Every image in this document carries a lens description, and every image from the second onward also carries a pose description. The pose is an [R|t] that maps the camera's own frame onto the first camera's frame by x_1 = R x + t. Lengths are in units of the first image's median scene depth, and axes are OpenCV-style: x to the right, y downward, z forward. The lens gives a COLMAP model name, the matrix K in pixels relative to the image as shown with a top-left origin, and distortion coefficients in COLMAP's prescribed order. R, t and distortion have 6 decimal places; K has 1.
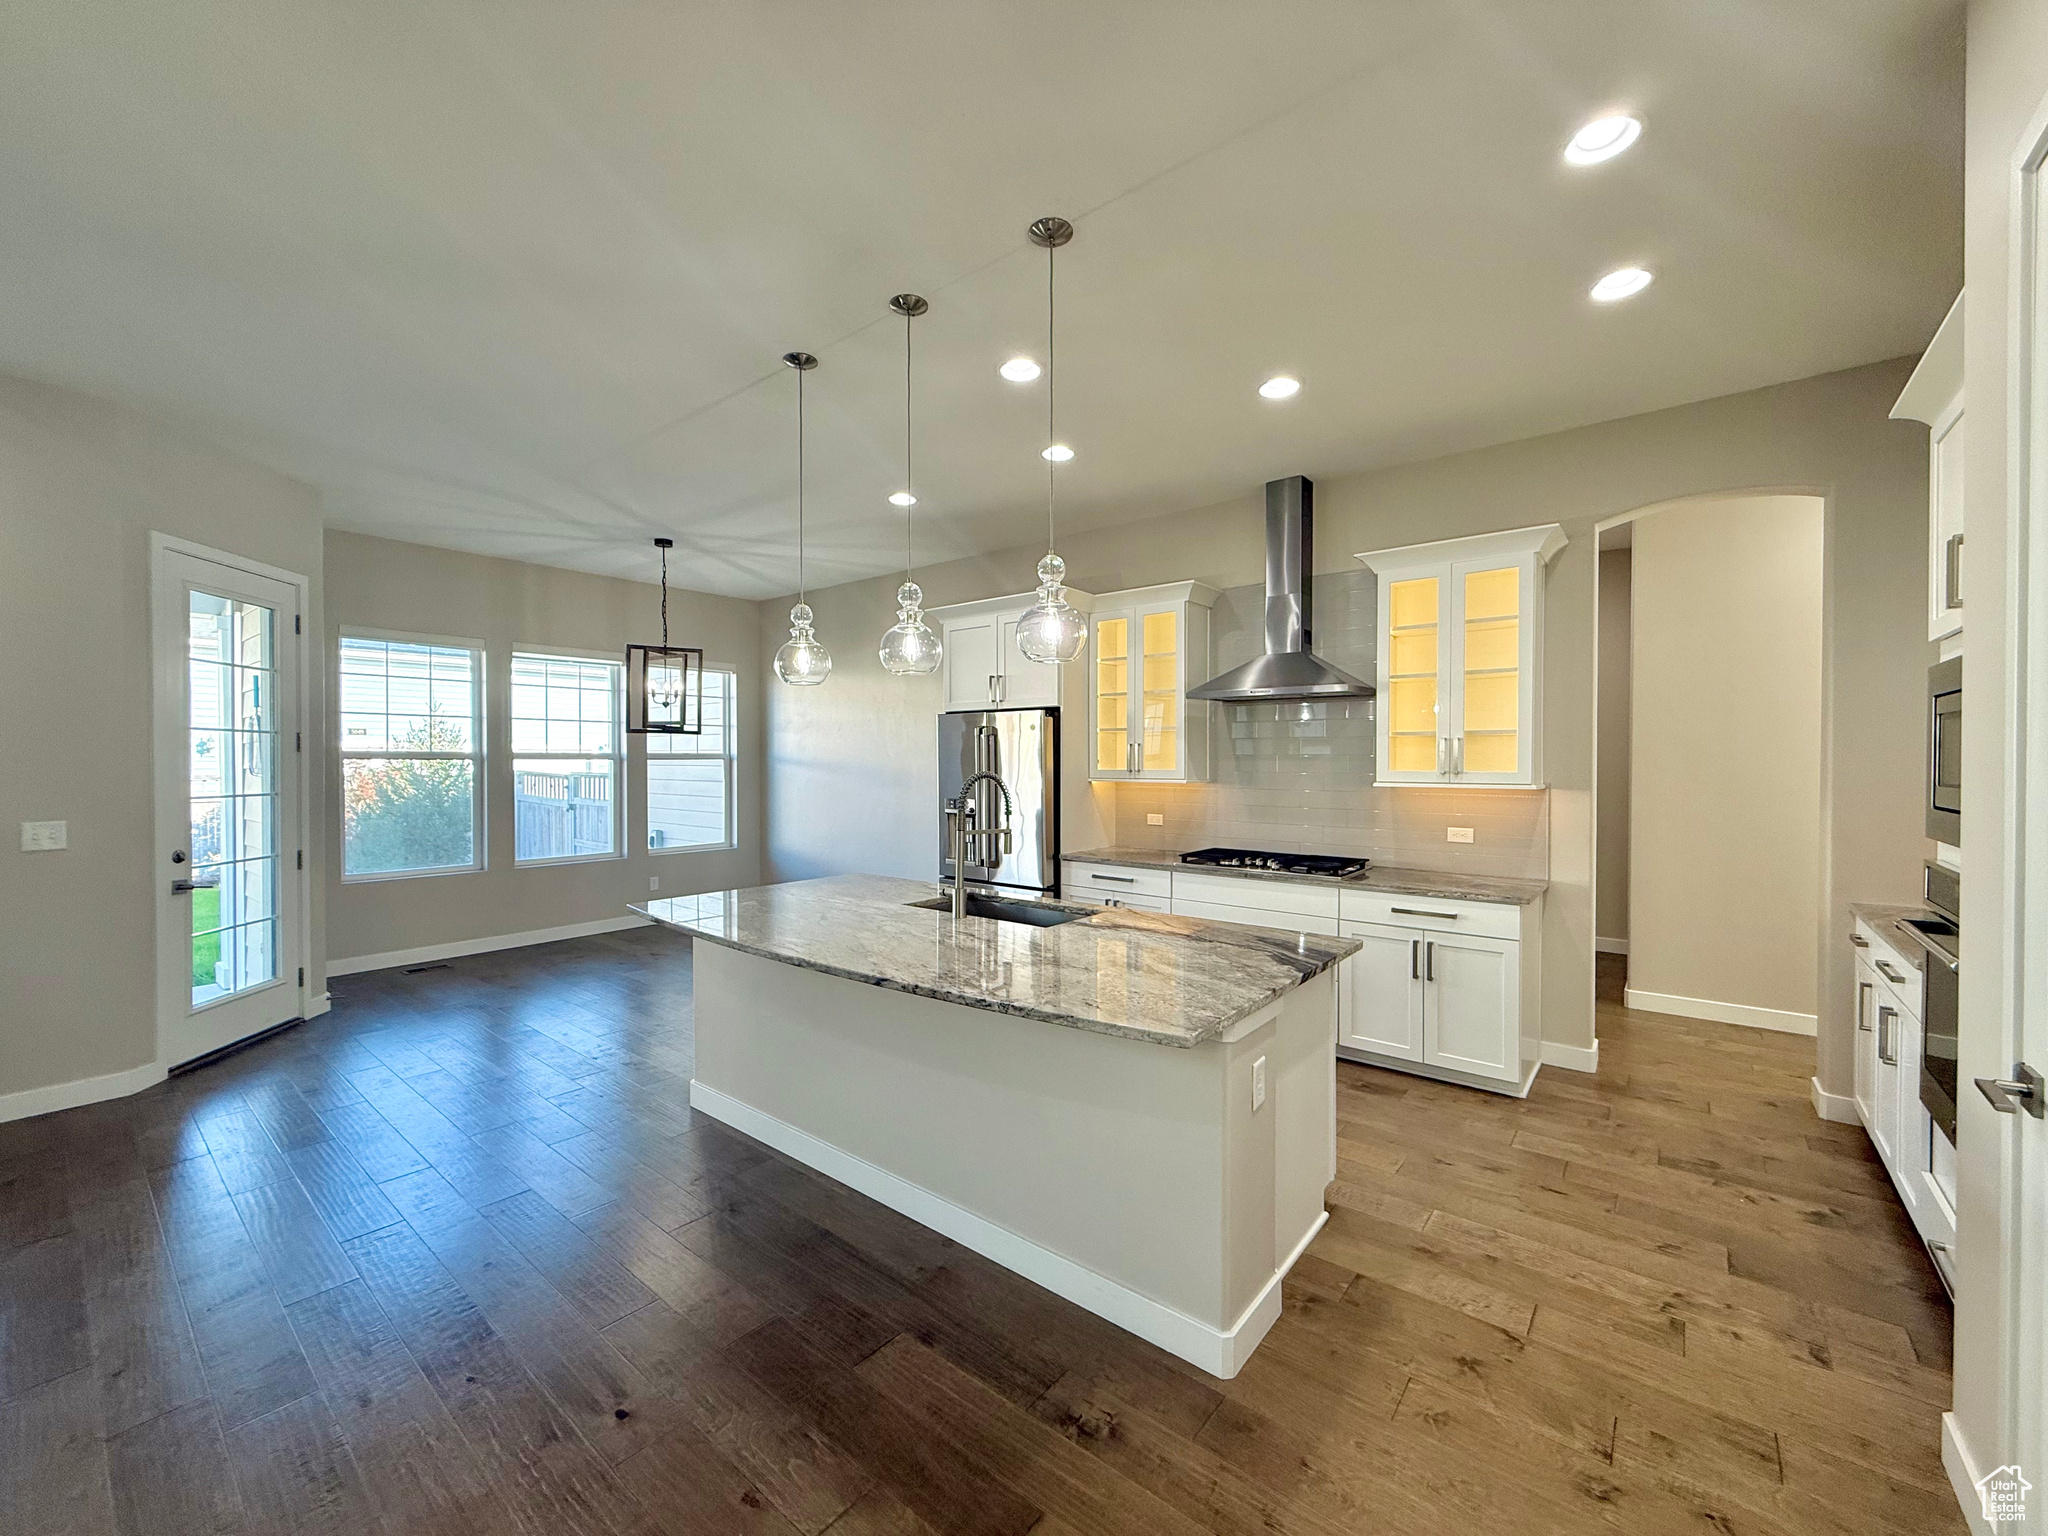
lens RADIAL K [[814.9, 0, 1020.3], [0, 814.9, 770.8], [0, 0, 1]] dist [0.001384, 0.000396]
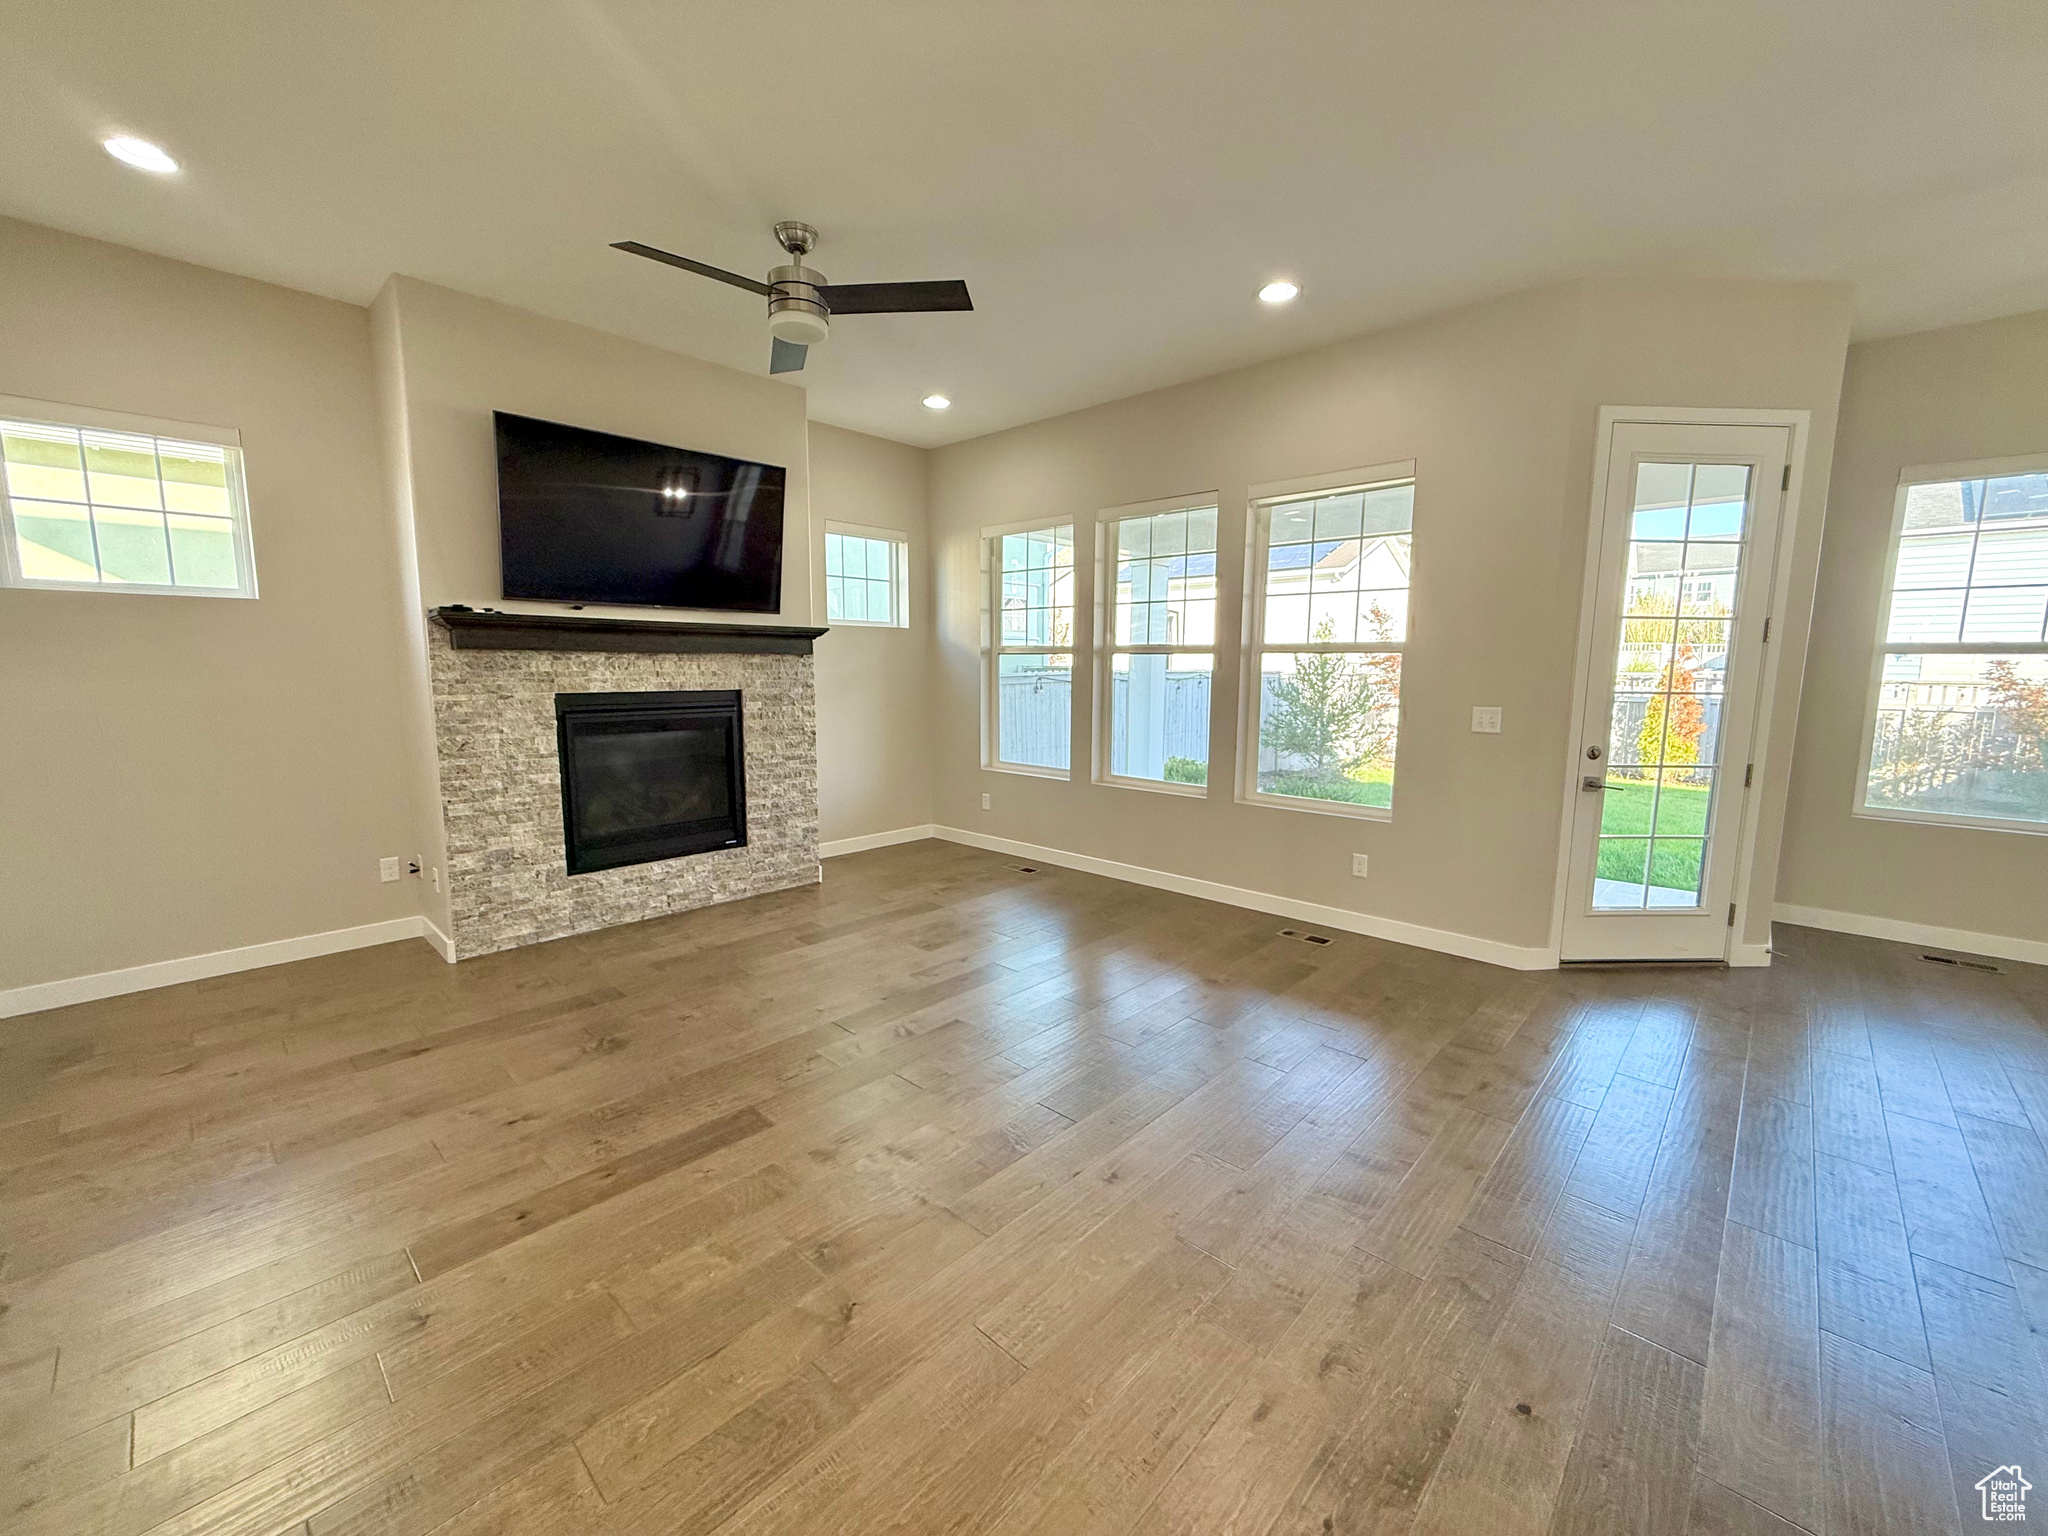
lens RADIAL K [[814.9, 0, 1020.3], [0, 814.9, 770.8], [0, 0, 1]] dist [0.001384, 0.000396]
pose [[-0.071442, 0.130651, -0.988851, -0.020772], [-0.017882, 0.991057, 0.132235, 0.008842], [0.997284, 0.027130, -0.068467, 0.325986]]
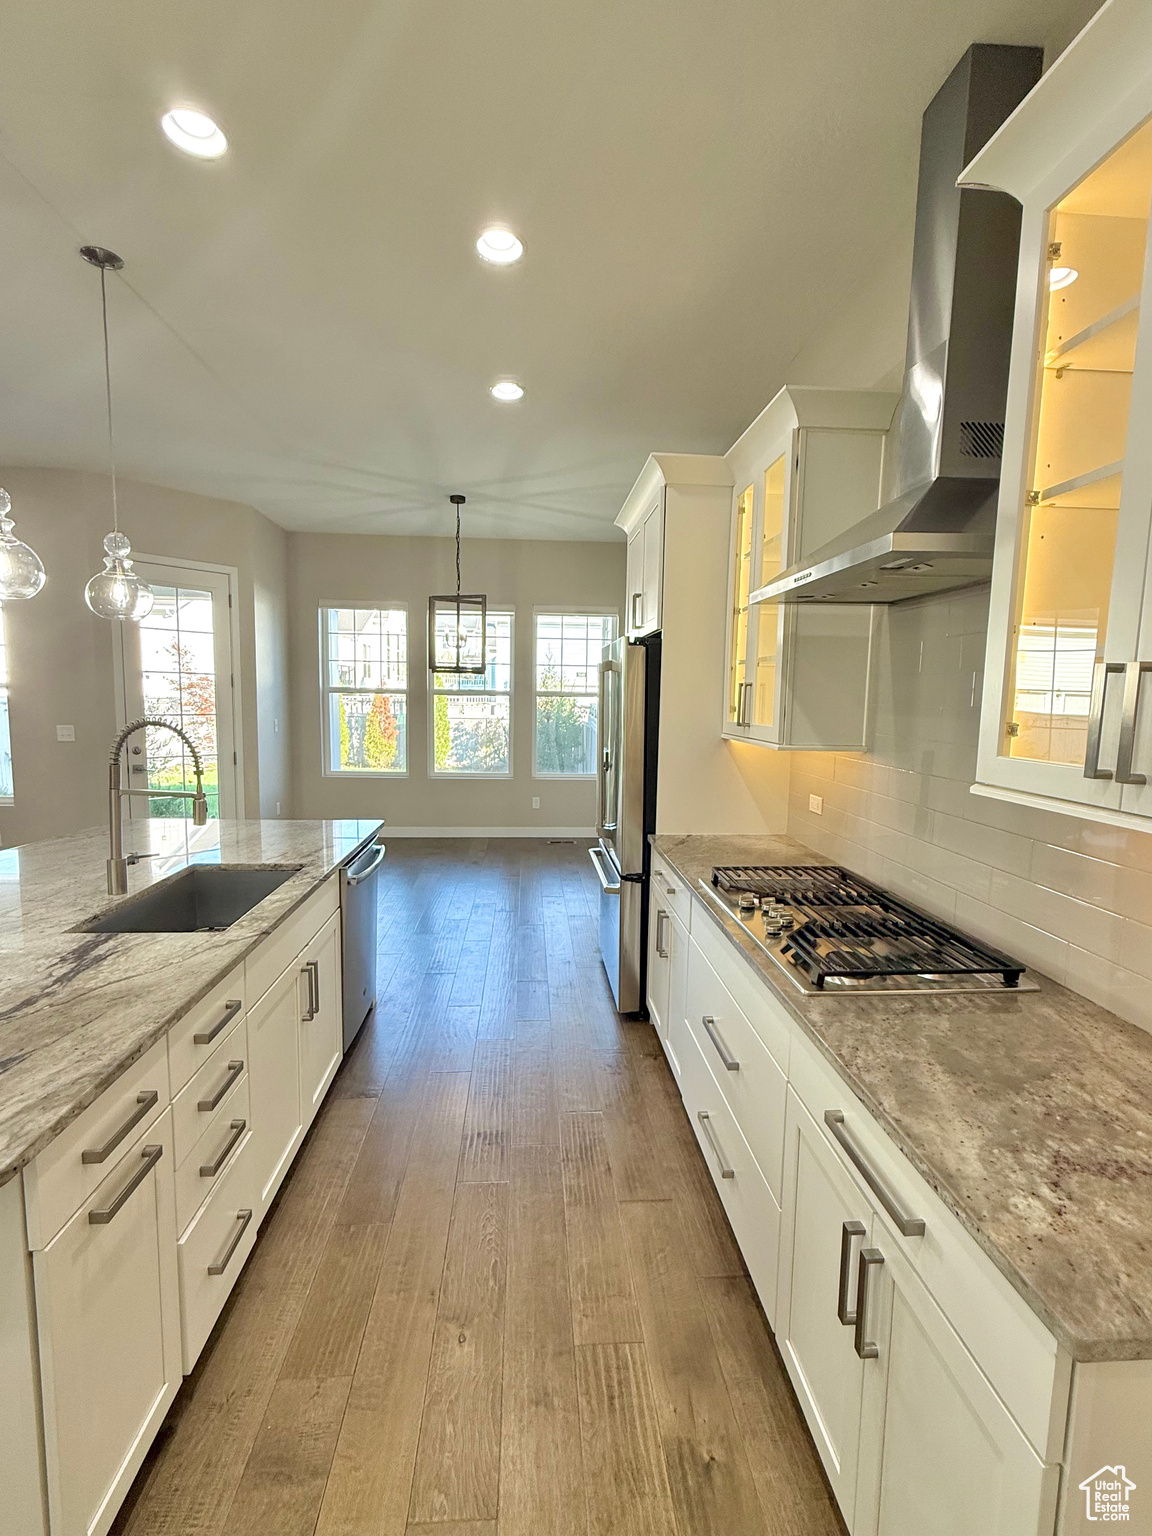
lens RADIAL K [[697.8, 0, 573.8], [0, 697.8, 768.7], [0, 0, 1]] dist [0.000194, -0.000351]
pose [[0.683620, 0.091150, -0.724124, 0.491840], [-0.027765, 0.994700, 0.098996, -0.018382], [0.729310, -0.047570, 0.682528, 0.571408]]
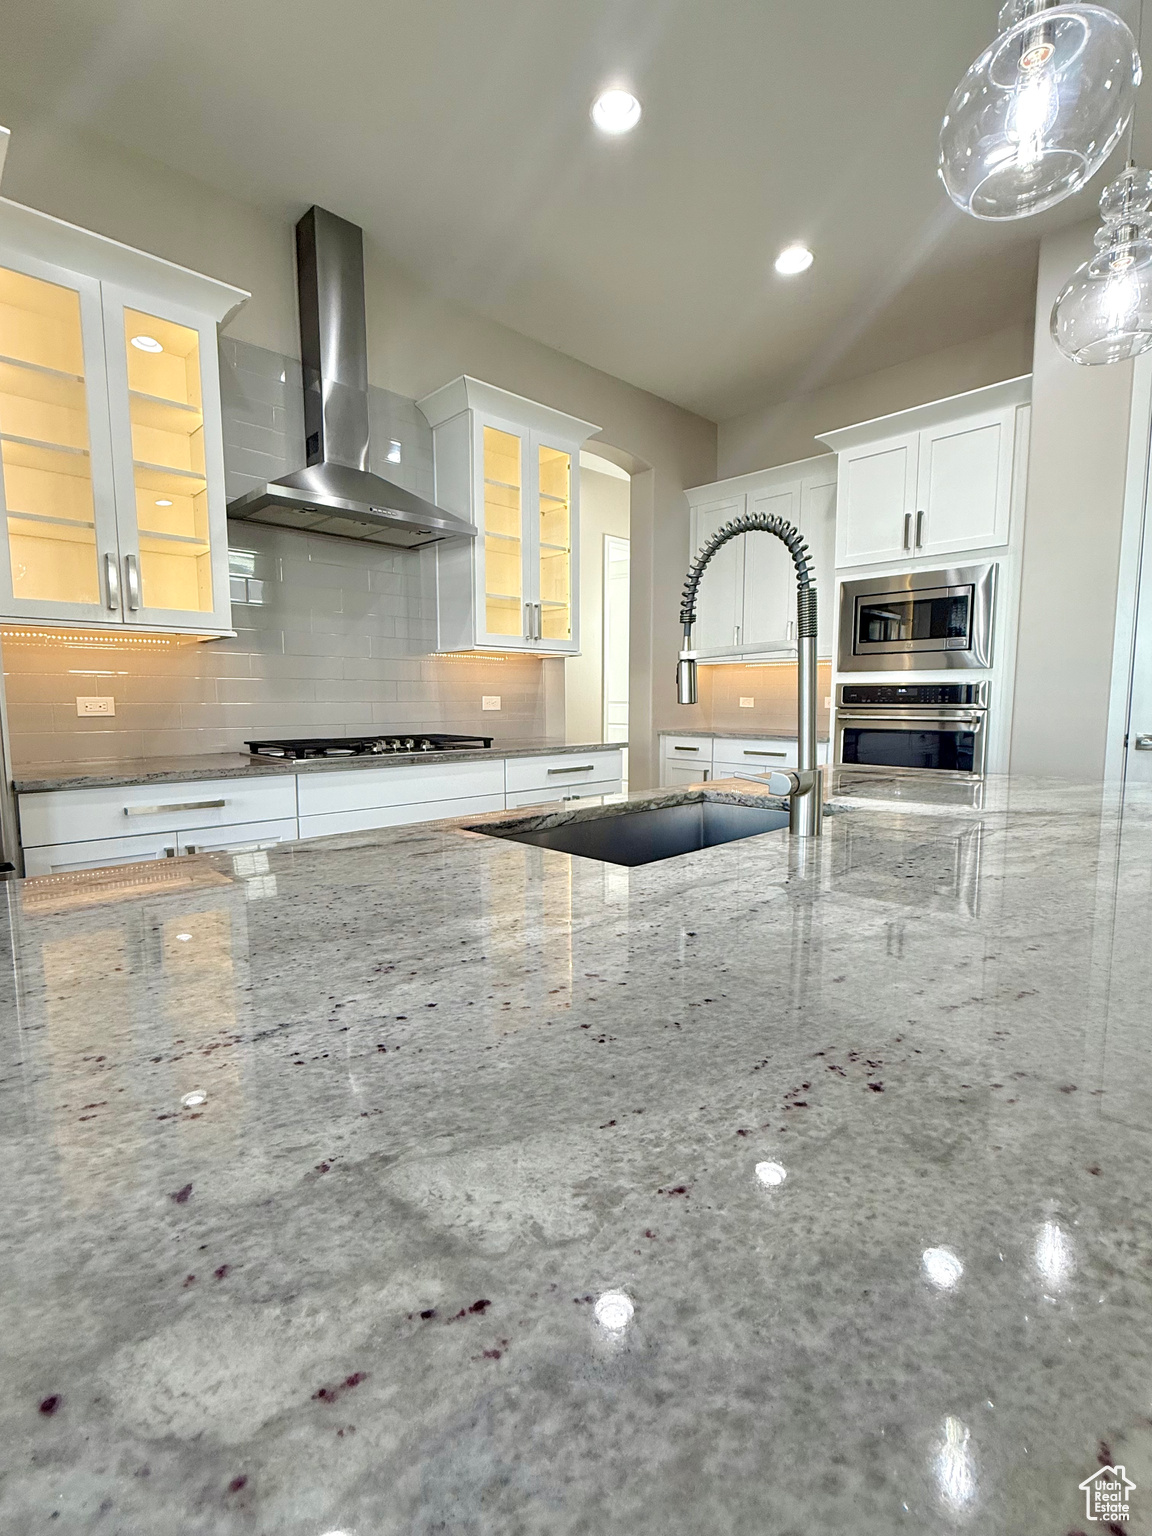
lens RADIAL K [[697.8, 0, 573.8], [0, 697.8, 768.7], [0, 0, 1]] dist [0.000194, -0.000351]
pose [[0.118171, -0.098592, 0.988087, -0.308337], [0.015325, 0.995121, 0.097461, 0.069902], [-0.992875, 0.003625, 0.119105, 0.717669]]
